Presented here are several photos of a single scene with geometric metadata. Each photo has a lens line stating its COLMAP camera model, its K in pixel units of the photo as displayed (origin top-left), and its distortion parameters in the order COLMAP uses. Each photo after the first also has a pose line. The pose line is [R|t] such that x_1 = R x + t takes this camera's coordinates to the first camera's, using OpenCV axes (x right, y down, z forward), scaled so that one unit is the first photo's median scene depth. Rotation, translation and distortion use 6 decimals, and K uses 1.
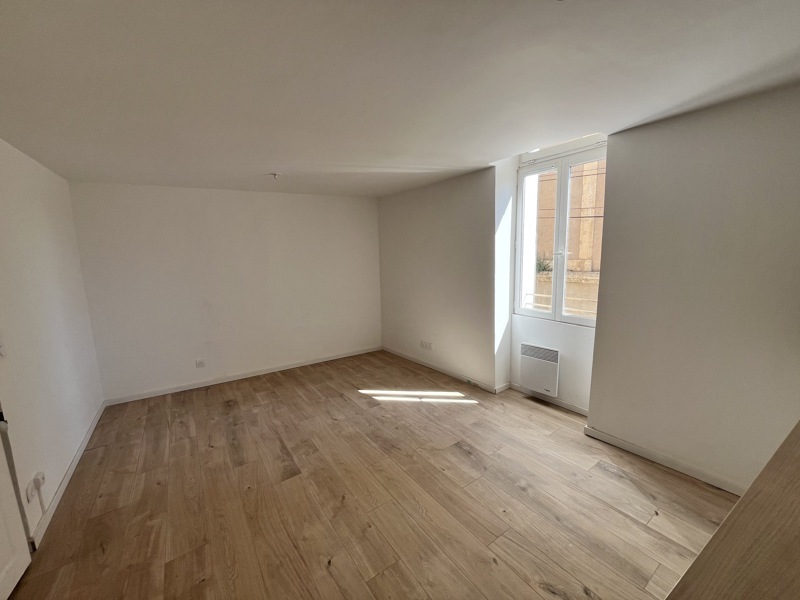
lens RADIAL K [[321.3, 0, 399.2], [0, 321.3, 298.9], [0, 0, 1]] dist [-0.000782, 0.000172]
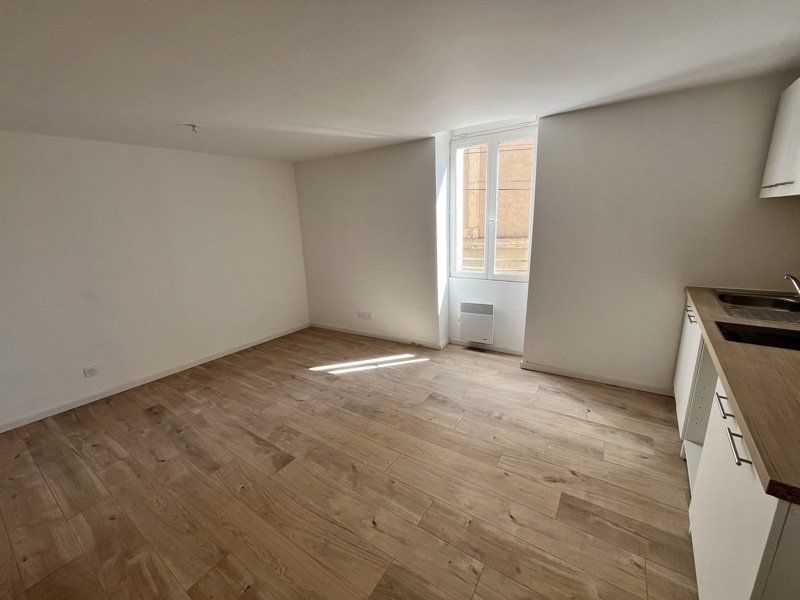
lens RADIAL K [[321.3, 0, 398.0], [0, 321.3, 299.6], [0, 0, 1]] dist [-0.000782, 0.000172]
pose [[0.929916, -0.097292, 0.354670, -0.275555], [0.067190, 0.993086, 0.096254, 0.006726], [-0.361583, -0.065678, 0.930024, 0.034929]]
